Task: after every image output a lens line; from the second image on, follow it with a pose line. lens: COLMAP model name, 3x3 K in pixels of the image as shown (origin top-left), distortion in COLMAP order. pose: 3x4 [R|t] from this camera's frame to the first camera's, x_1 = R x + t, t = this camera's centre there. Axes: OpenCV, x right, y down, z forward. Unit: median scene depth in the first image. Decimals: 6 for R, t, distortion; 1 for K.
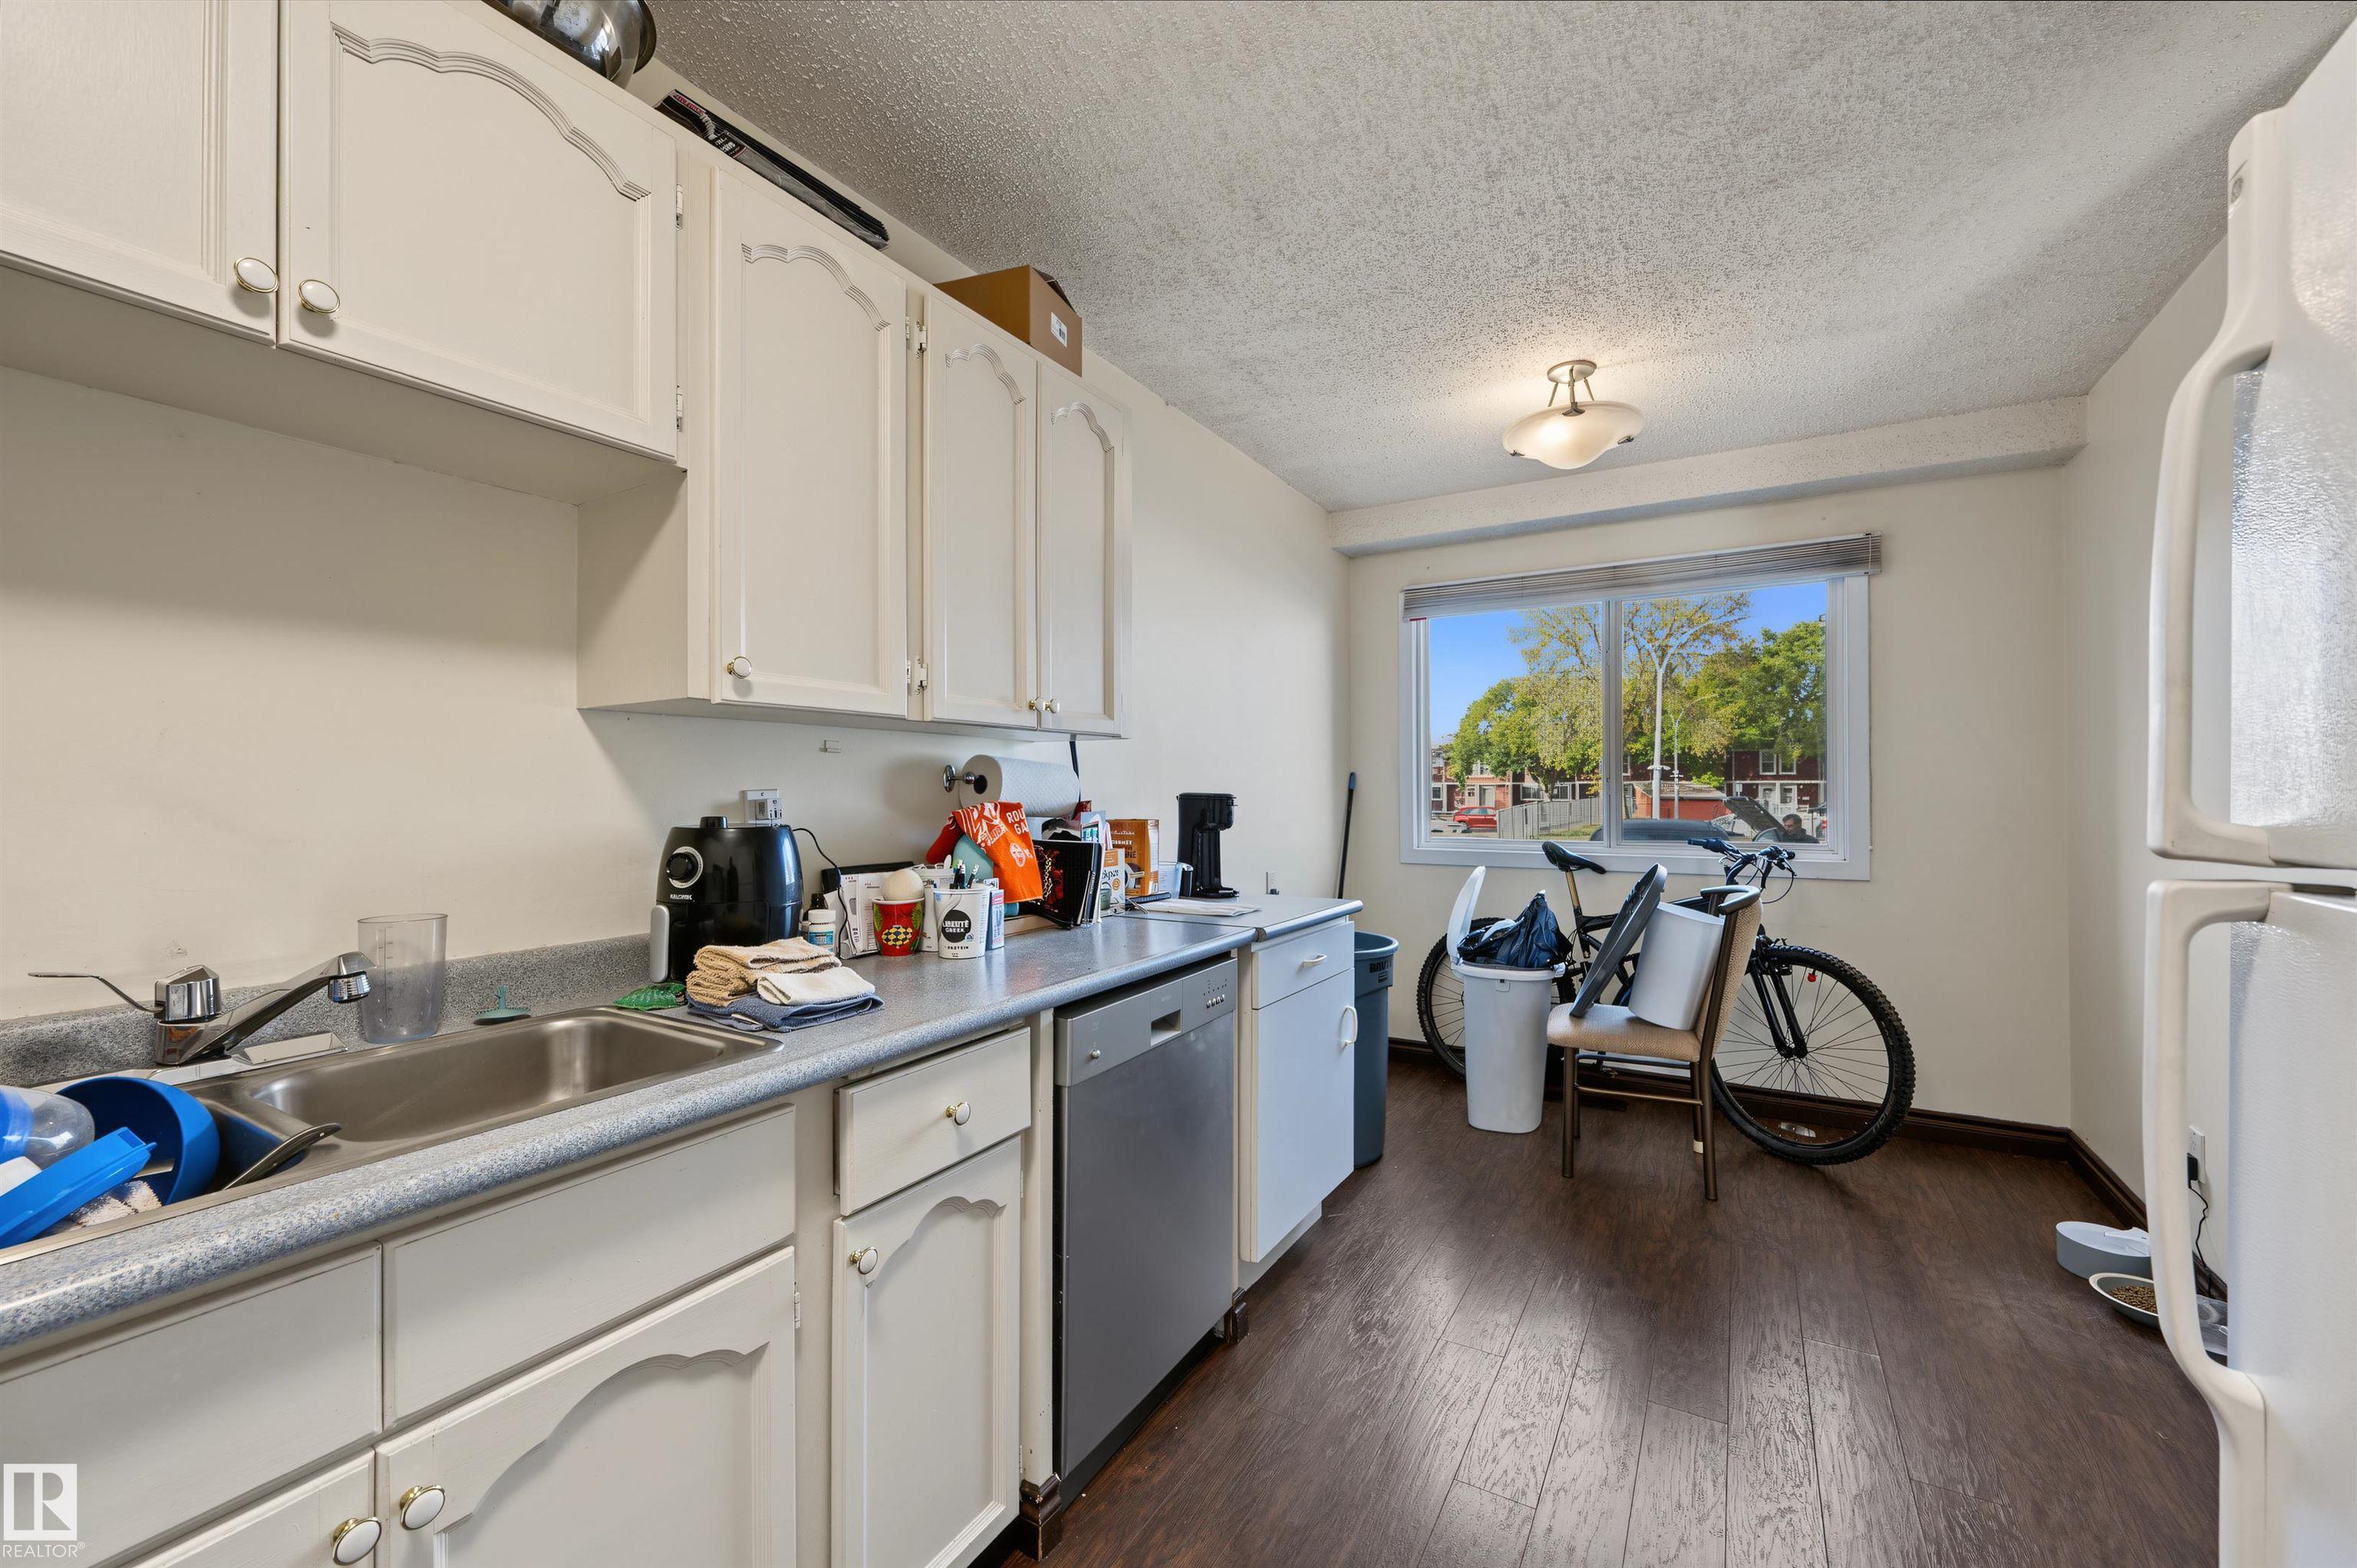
lens RADIAL K [[931.6, 0, 1197.3], [0, 931.6, 789.0], [0, 0, 1]] dist [0.000052, 0.000198]
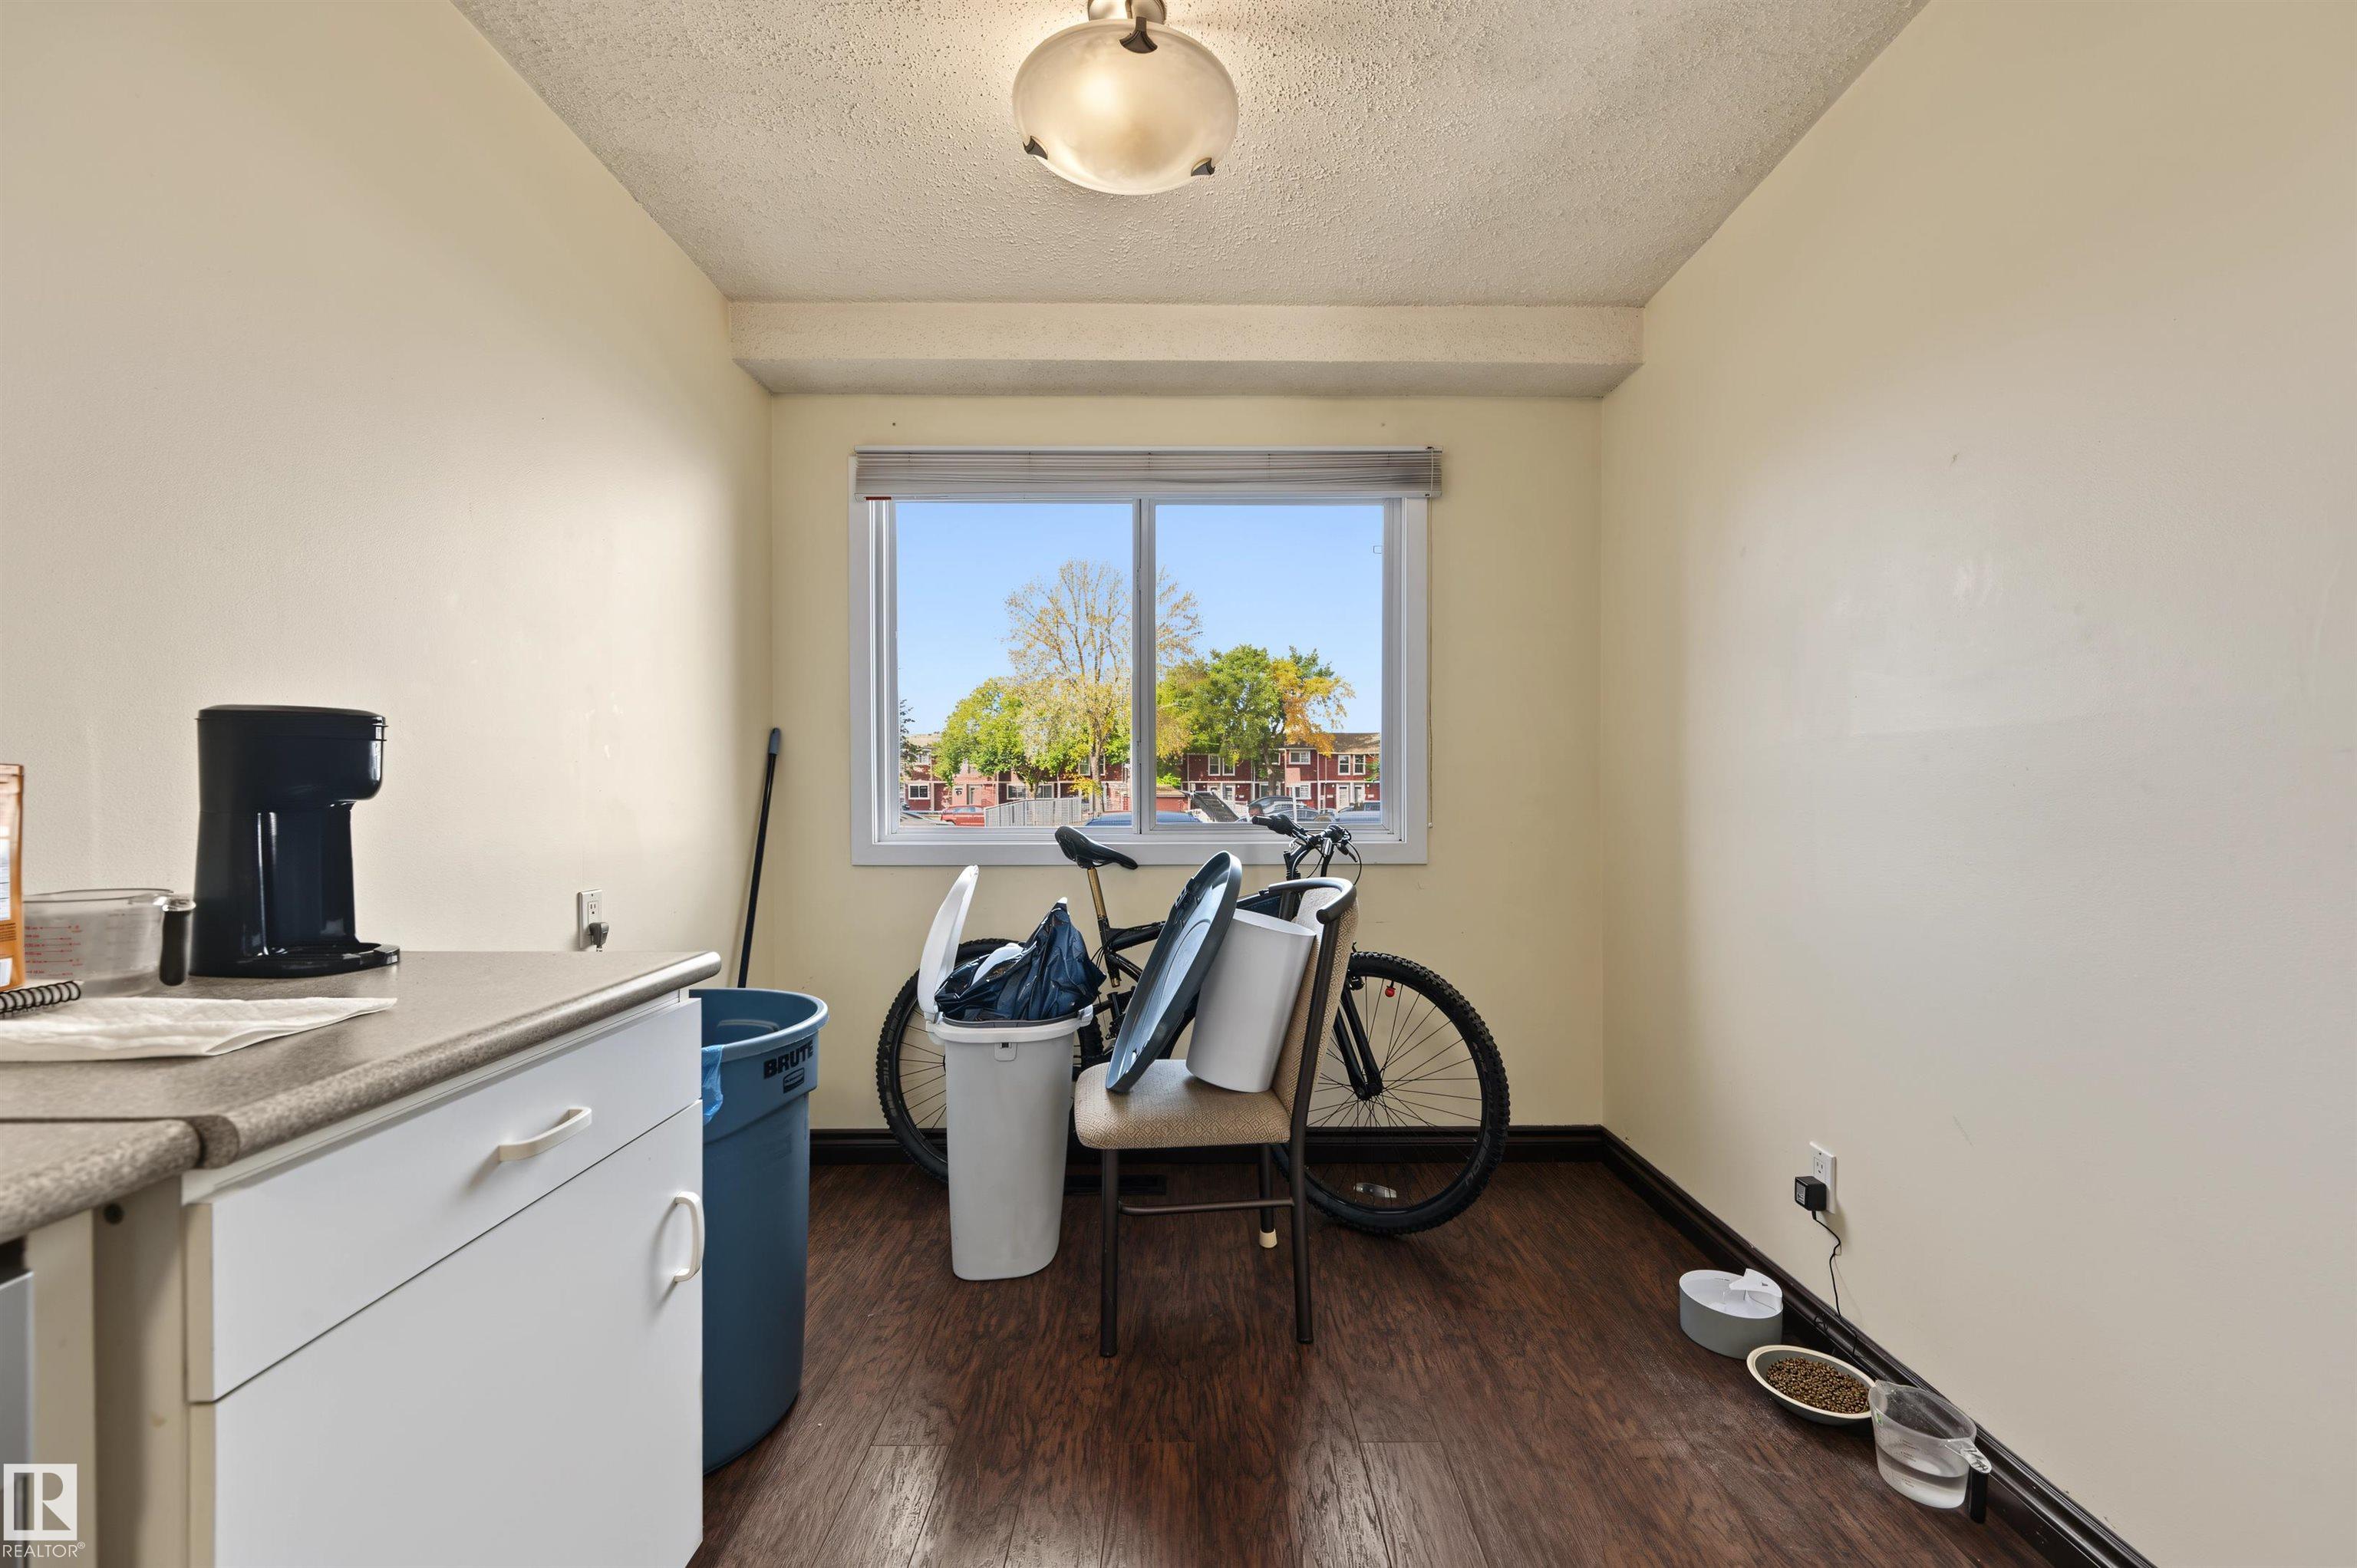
lens RADIAL K [[931.6, 0, 1197.3], [0, 931.6, 789.0], [0, 0, 1]] dist [0.000052, 0.000198]
pose [[0.859577, 0.000911, 0.511006, 0.117751], [-0.000640, 1.000000, -0.000706, 0.032547], [-0.511007, 0.000280, 0.859577, 0.395361]]
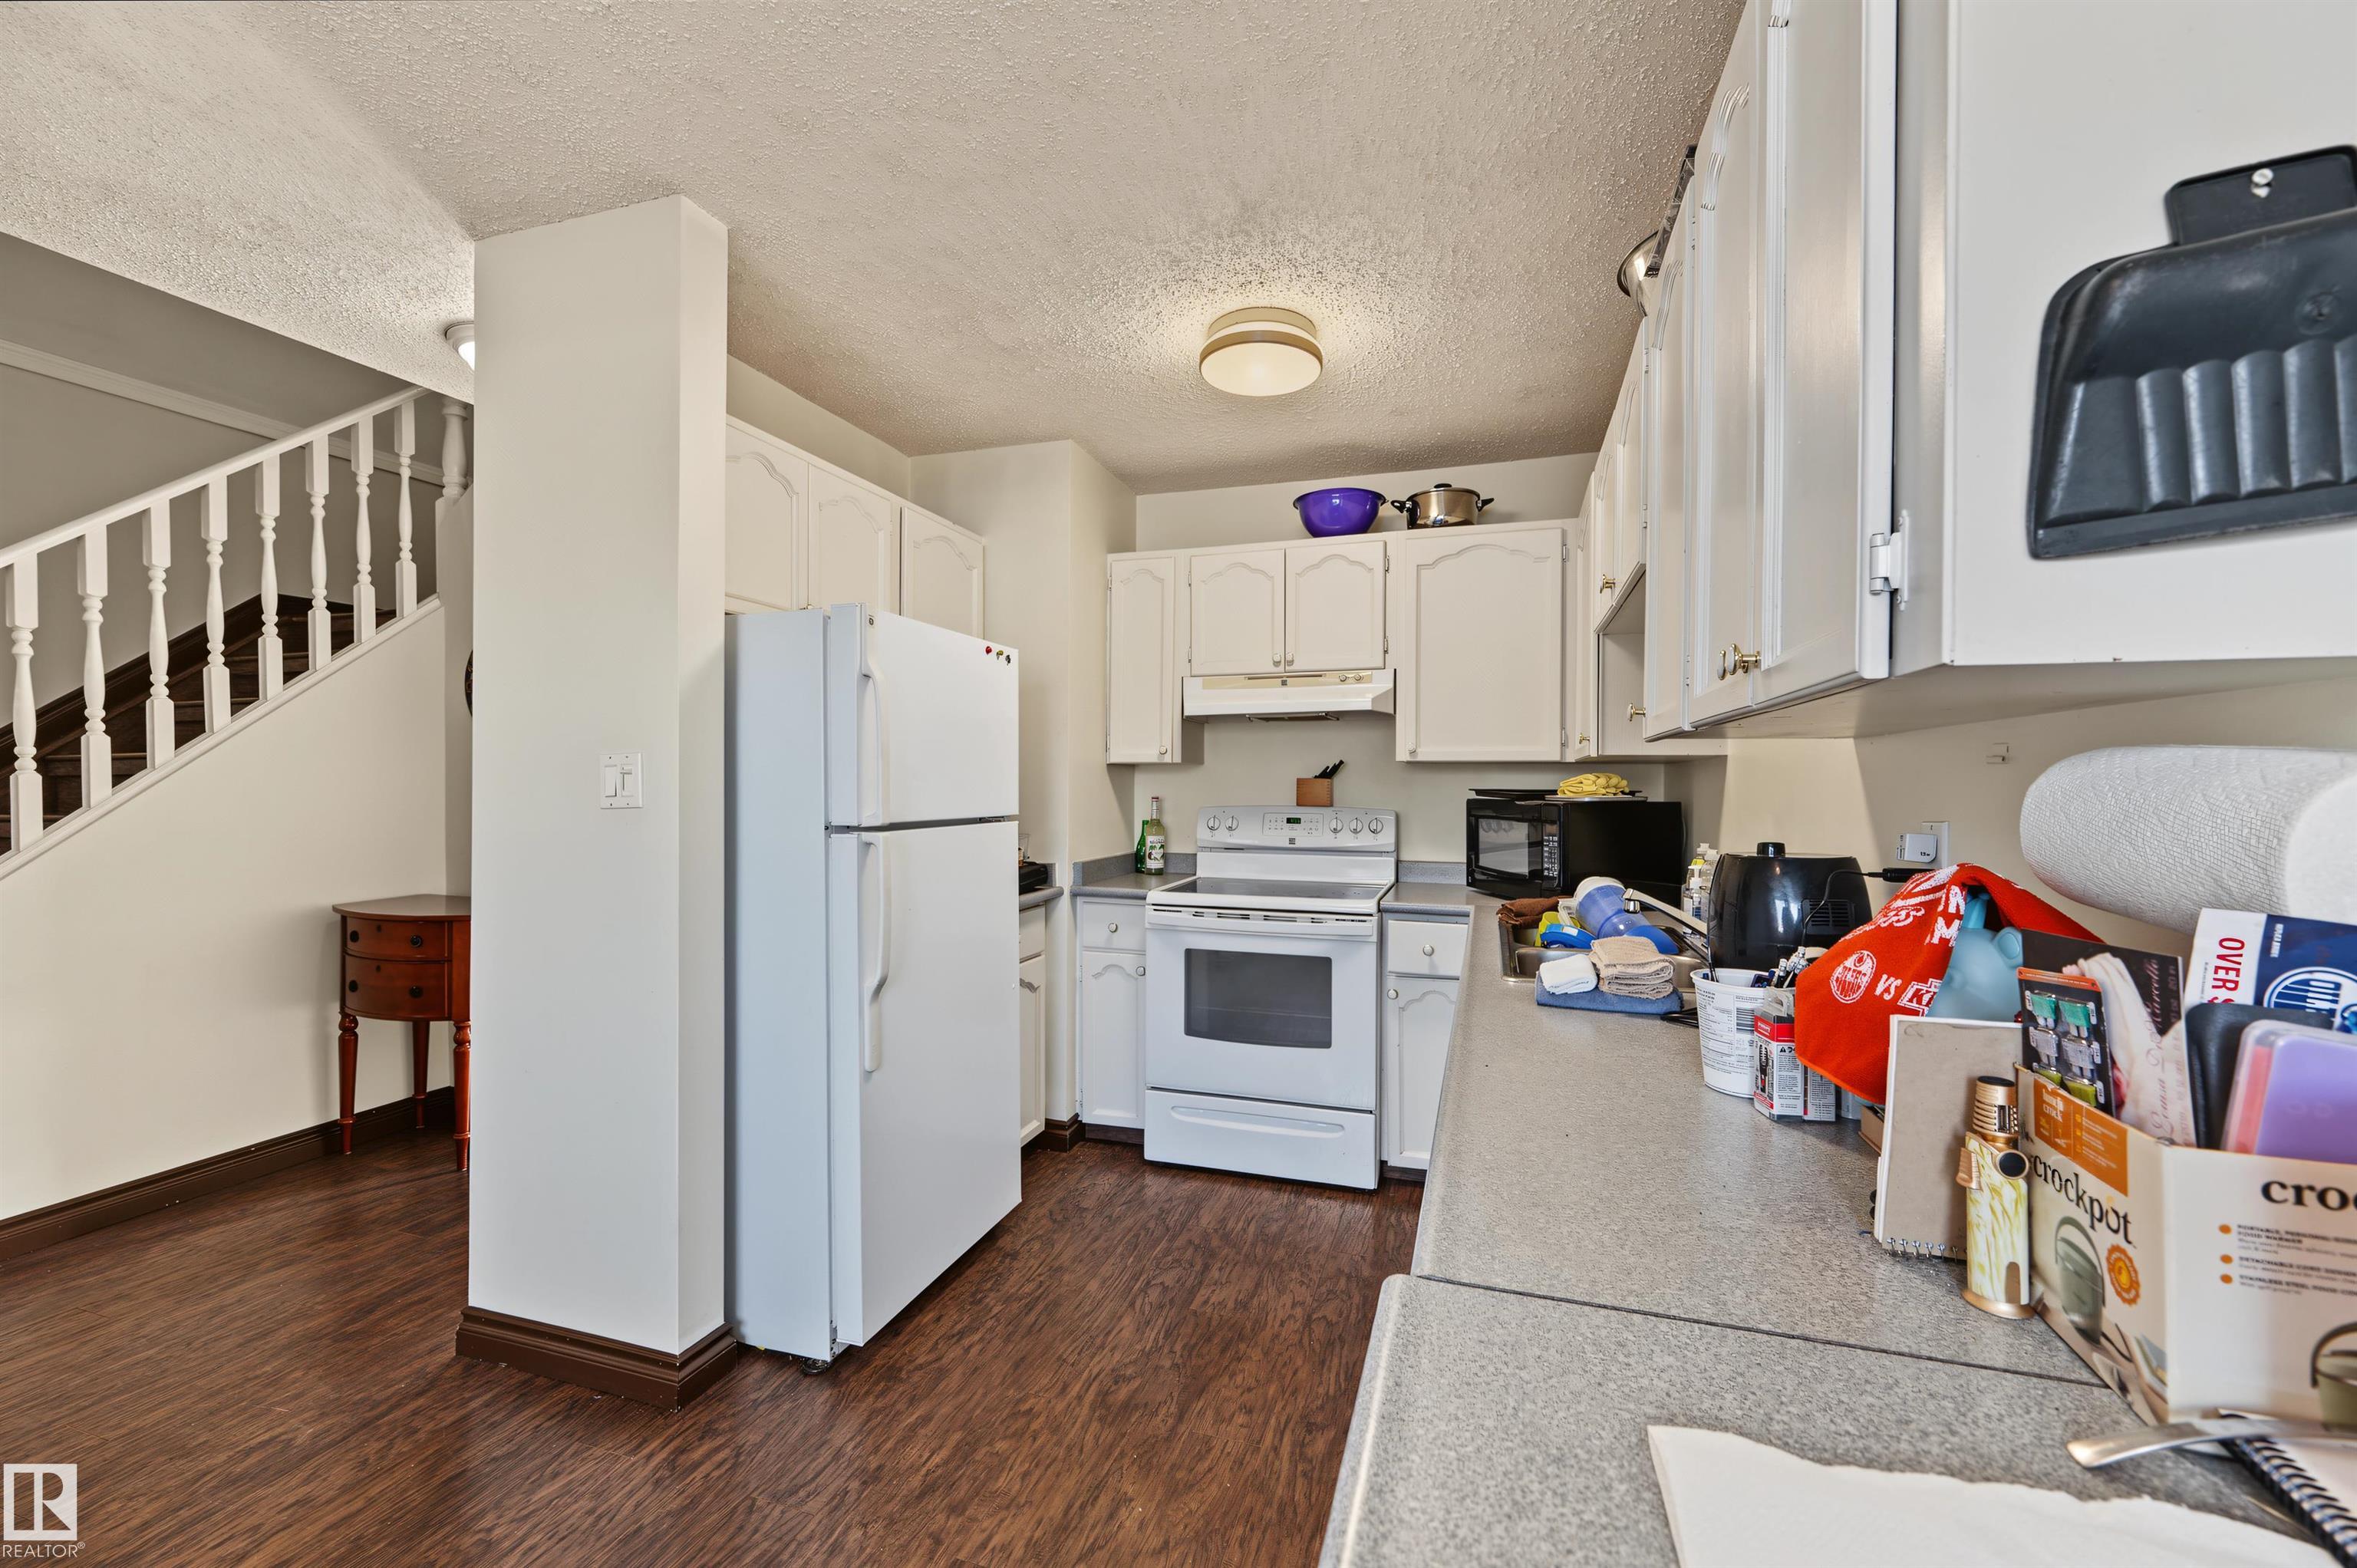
lens RADIAL K [[931.6, 0, 1197.3], [0, 931.6, 789.0], [0, 0, 1]] dist [0.000052, 0.000198]
pose [[-0.975534, -0.000715, -0.219849, 0.136643], [-0.001998, 0.999982, 0.005614, -0.014287], [0.219841, 0.005916, -0.975518, 0.846320]]
